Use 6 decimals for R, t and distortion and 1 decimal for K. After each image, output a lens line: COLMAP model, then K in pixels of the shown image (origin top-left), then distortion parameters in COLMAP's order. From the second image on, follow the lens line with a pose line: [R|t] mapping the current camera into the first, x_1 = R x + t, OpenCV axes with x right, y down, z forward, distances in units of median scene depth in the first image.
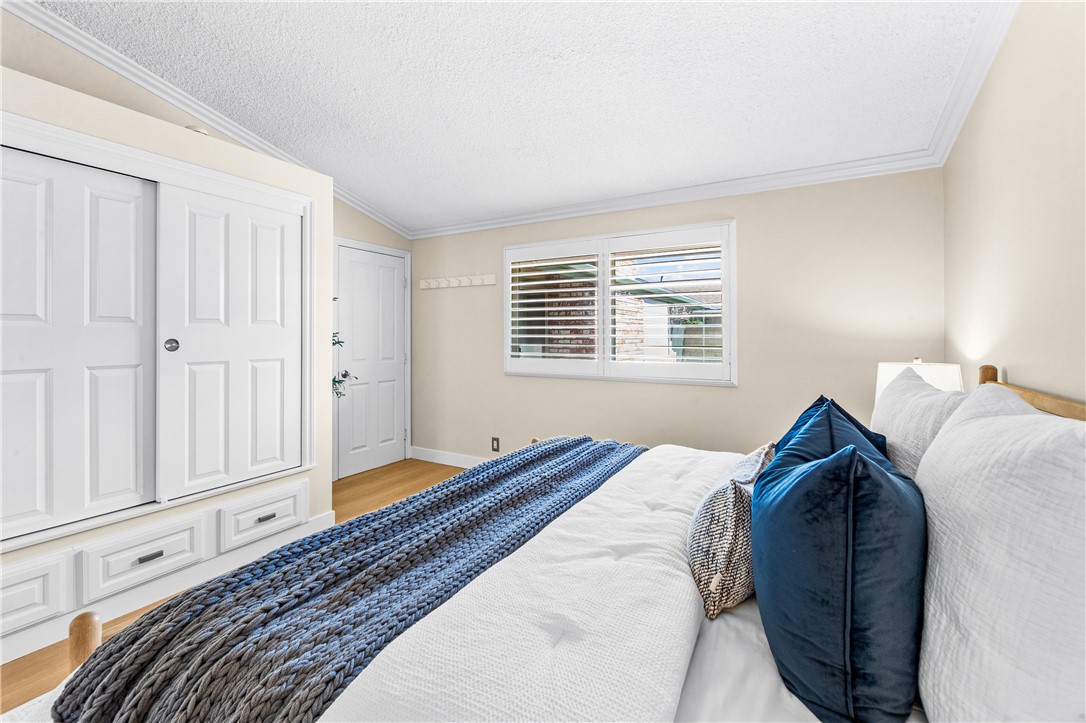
lens RADIAL K [[458.1, 0, 542.5], [0, 458.1, 333.0], [0, 0, 1]] dist [-0.000787, -0.000045]
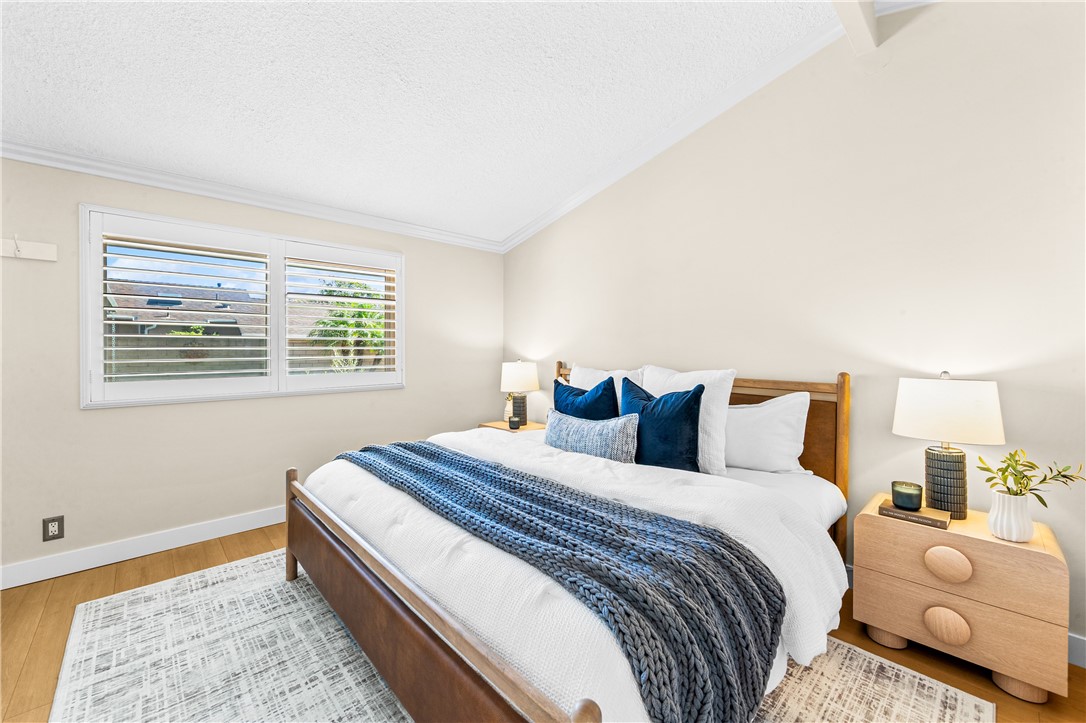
lens RADIAL K [[428.8, 0, 542.5], [0, 428.8, 356.4], [0, 0, 1]] dist [0.000828, 0.000101]
pose [[0.290835, -0.022097, 0.956518, -1.305680], [-0.007458, 0.999651, 0.025360, -0.004525], [-0.956744, -0.014509, 0.290569, 0.652439]]
